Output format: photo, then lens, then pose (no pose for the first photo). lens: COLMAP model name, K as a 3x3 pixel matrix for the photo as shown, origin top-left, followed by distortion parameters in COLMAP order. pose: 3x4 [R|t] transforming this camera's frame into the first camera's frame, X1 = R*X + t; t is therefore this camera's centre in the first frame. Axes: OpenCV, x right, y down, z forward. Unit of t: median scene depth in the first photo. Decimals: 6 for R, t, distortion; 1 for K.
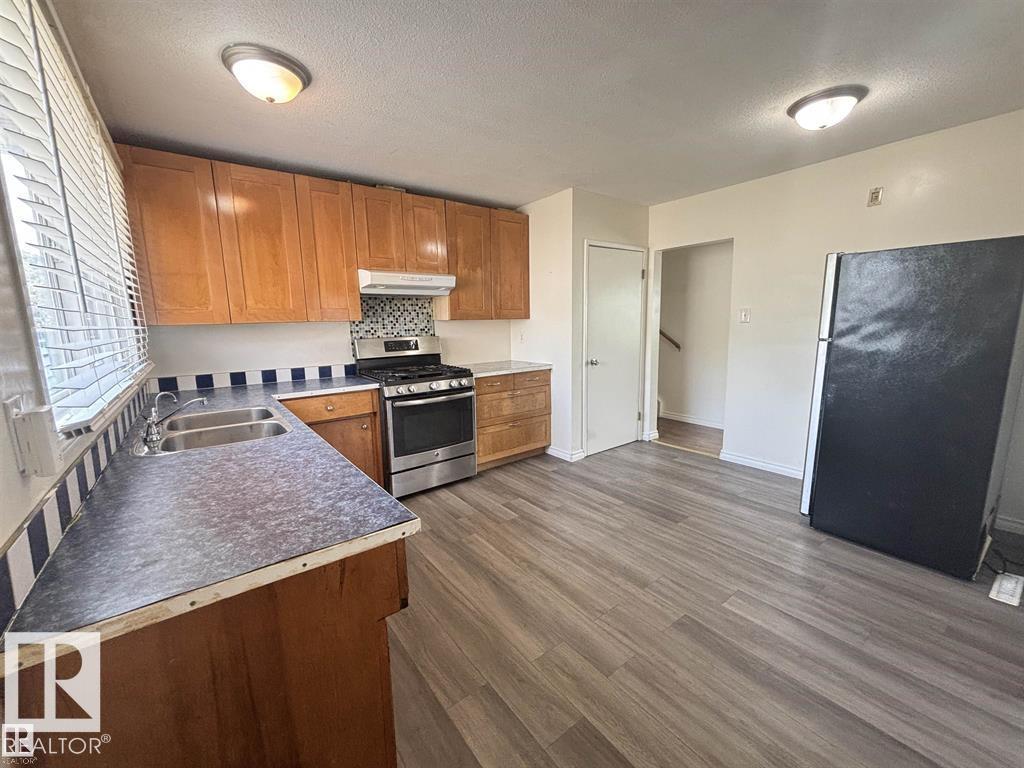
lens RADIAL K [[413.1, 0, 510.7], [0, 413.1, 384.5], [0, 0, 1]] dist [0.003102, 0.000258]
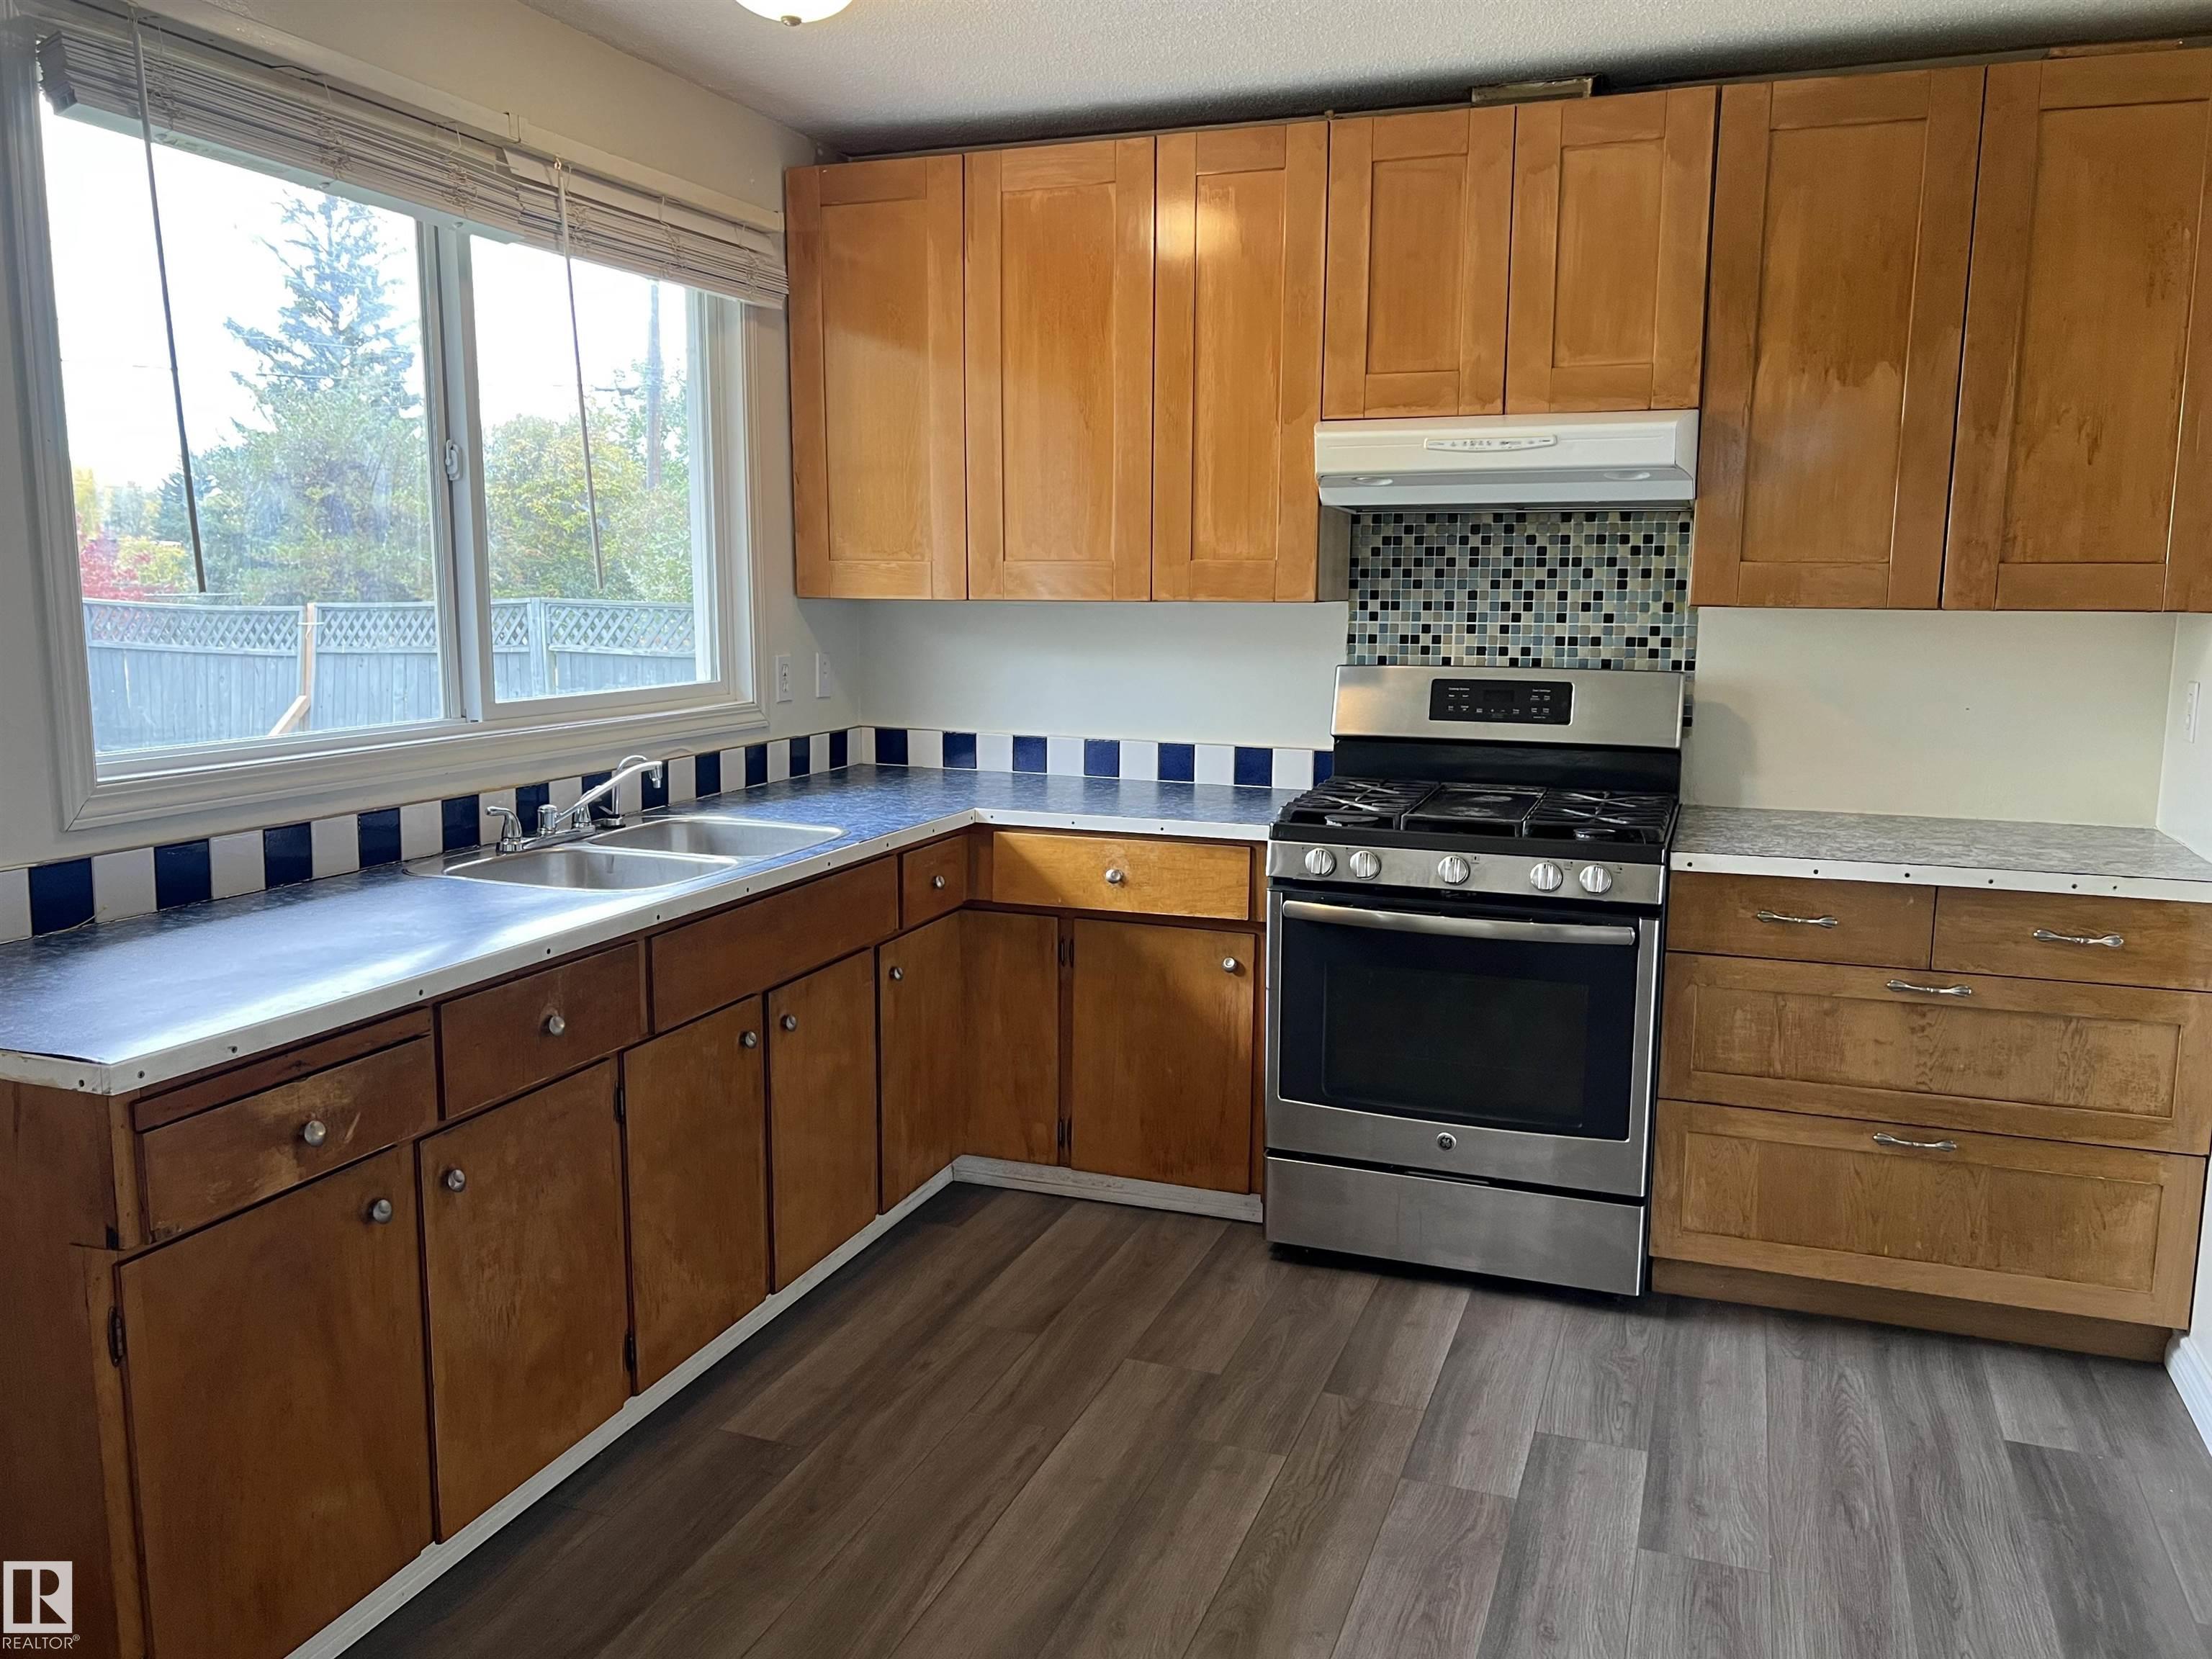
lens RADIAL K [[1690.5, 0, 1098.4], [0, 1690.5, 831.4], [0, 0, 1]] dist [0.013383, -0.008908]
pose [[0.518922, 0.148440, -0.841835, 0.492435], [-0.145571, 0.985768, 0.084087, -0.065172], [0.842335, 0.078912, 0.533145, 0.234198]]
